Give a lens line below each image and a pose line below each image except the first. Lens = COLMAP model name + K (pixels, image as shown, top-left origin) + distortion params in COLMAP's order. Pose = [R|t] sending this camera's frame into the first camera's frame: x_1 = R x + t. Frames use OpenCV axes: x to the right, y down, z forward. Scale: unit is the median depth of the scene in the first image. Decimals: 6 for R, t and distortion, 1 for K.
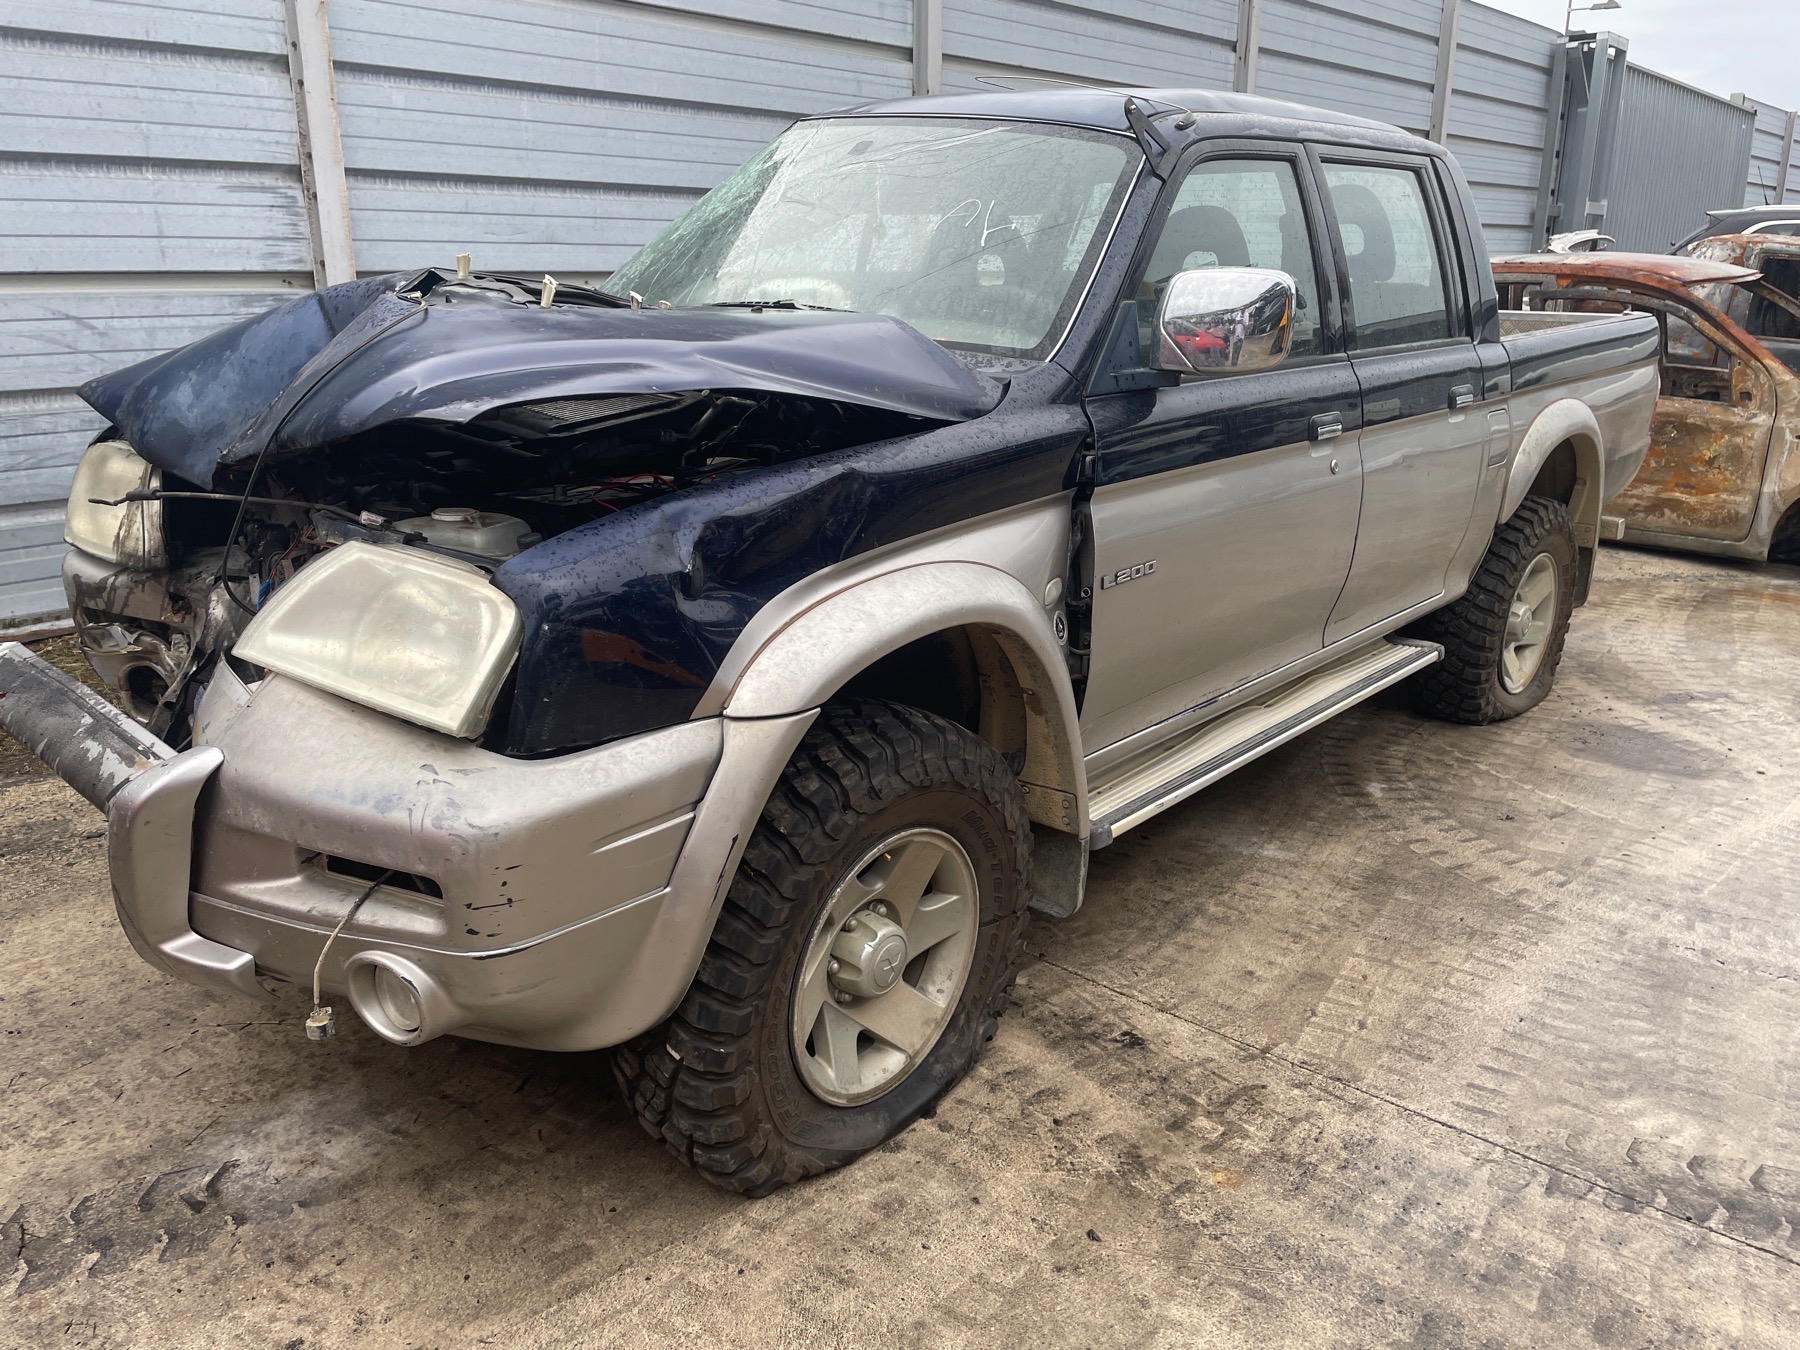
lens RADIAL K [[1357.8, 0, 910.7], [0, 1357.8, 683.3], [0, 0, 1]] dist [0.033646, -0.019924]
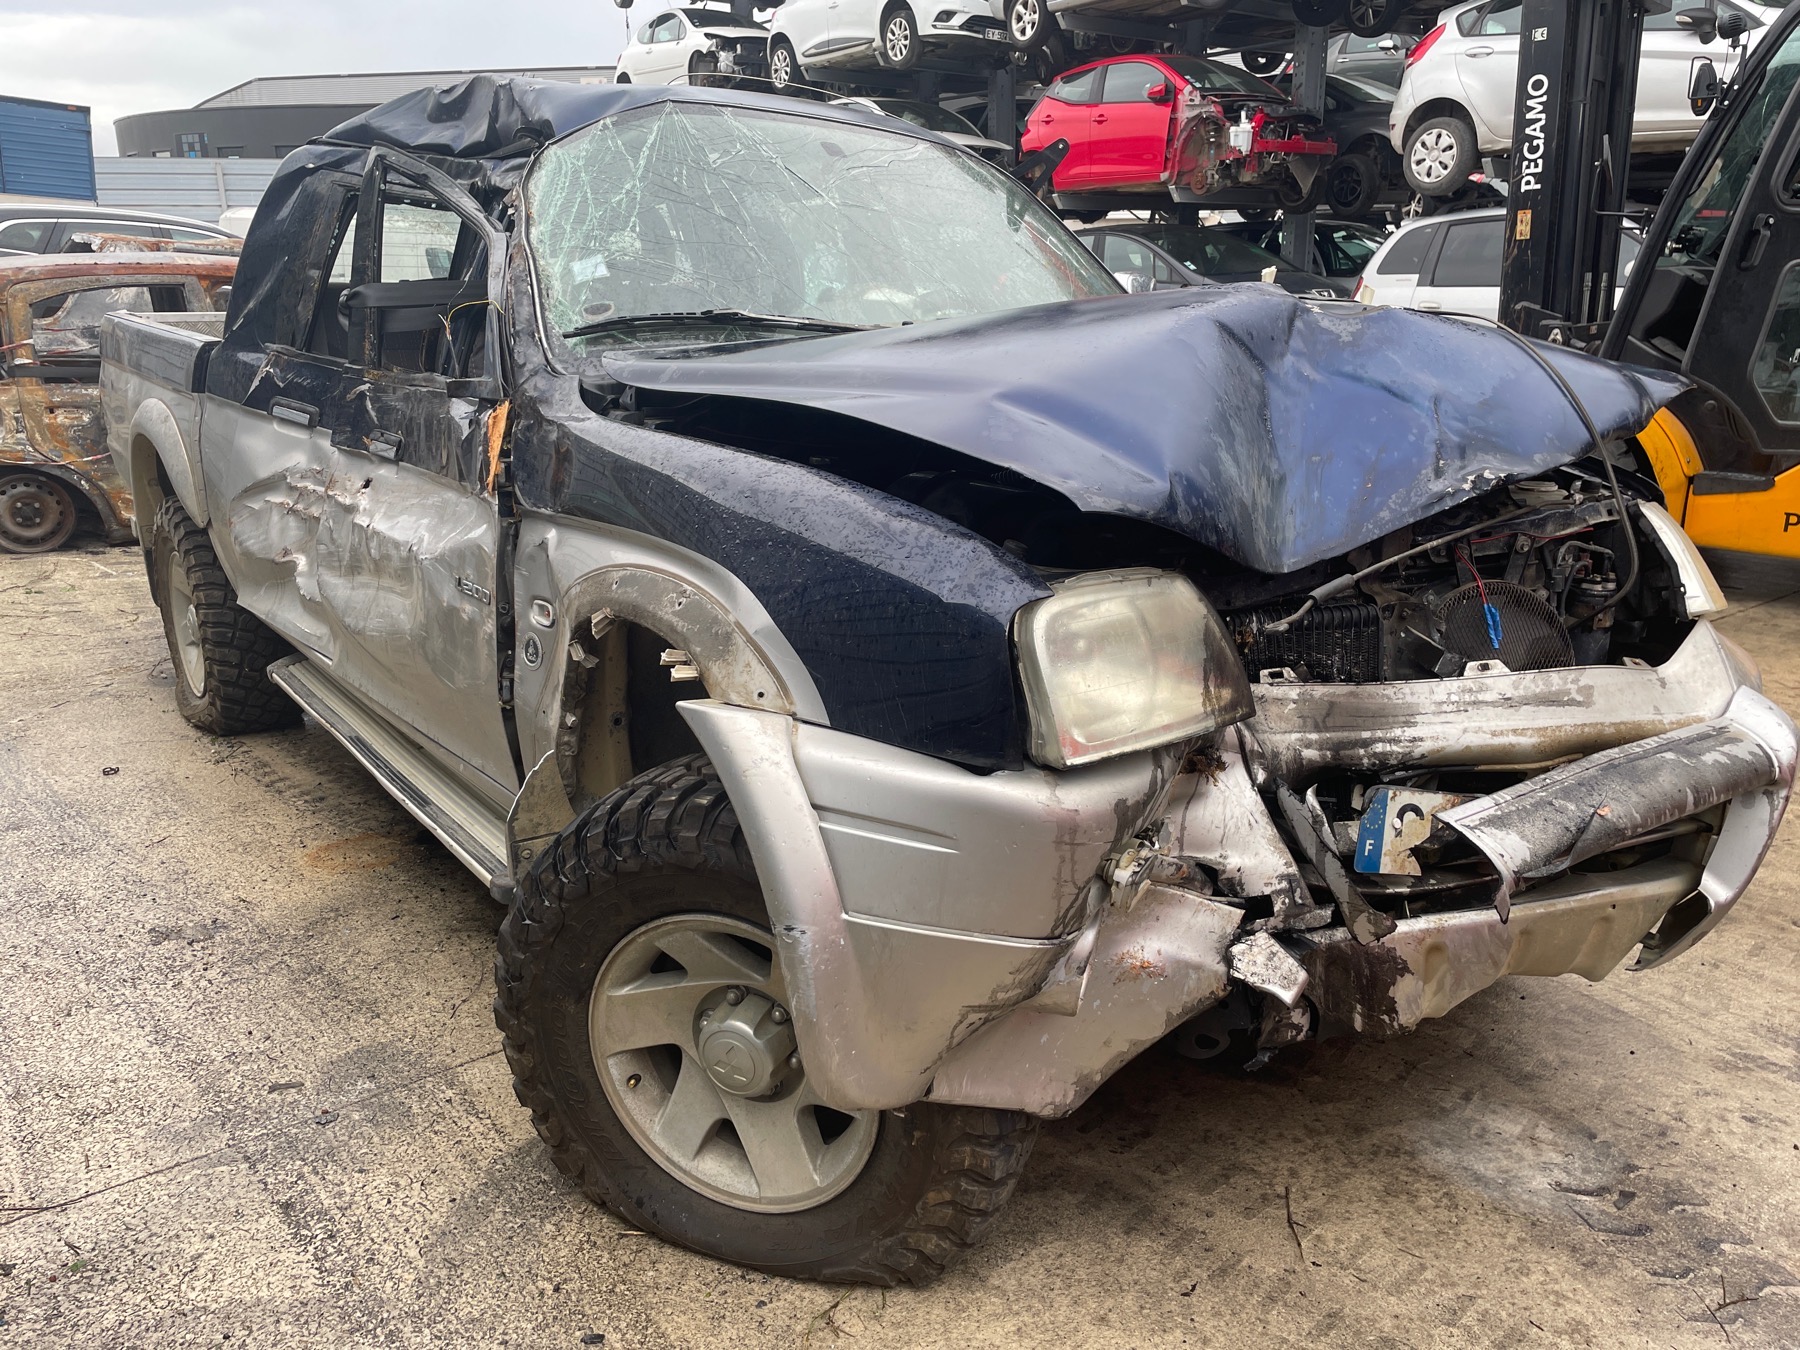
lens RADIAL K [[1357.8, 0, 906.7], [0, 1357.8, 667.4], [0, 0, 1]] dist [0.033646, -0.019924]
pose [[0.180167, -0.281440, 0.942513, -1.519400], [0.288115, 0.931267, 0.223007, -0.382788], [-0.940494, 0.231374, 0.248870, 1.196467]]
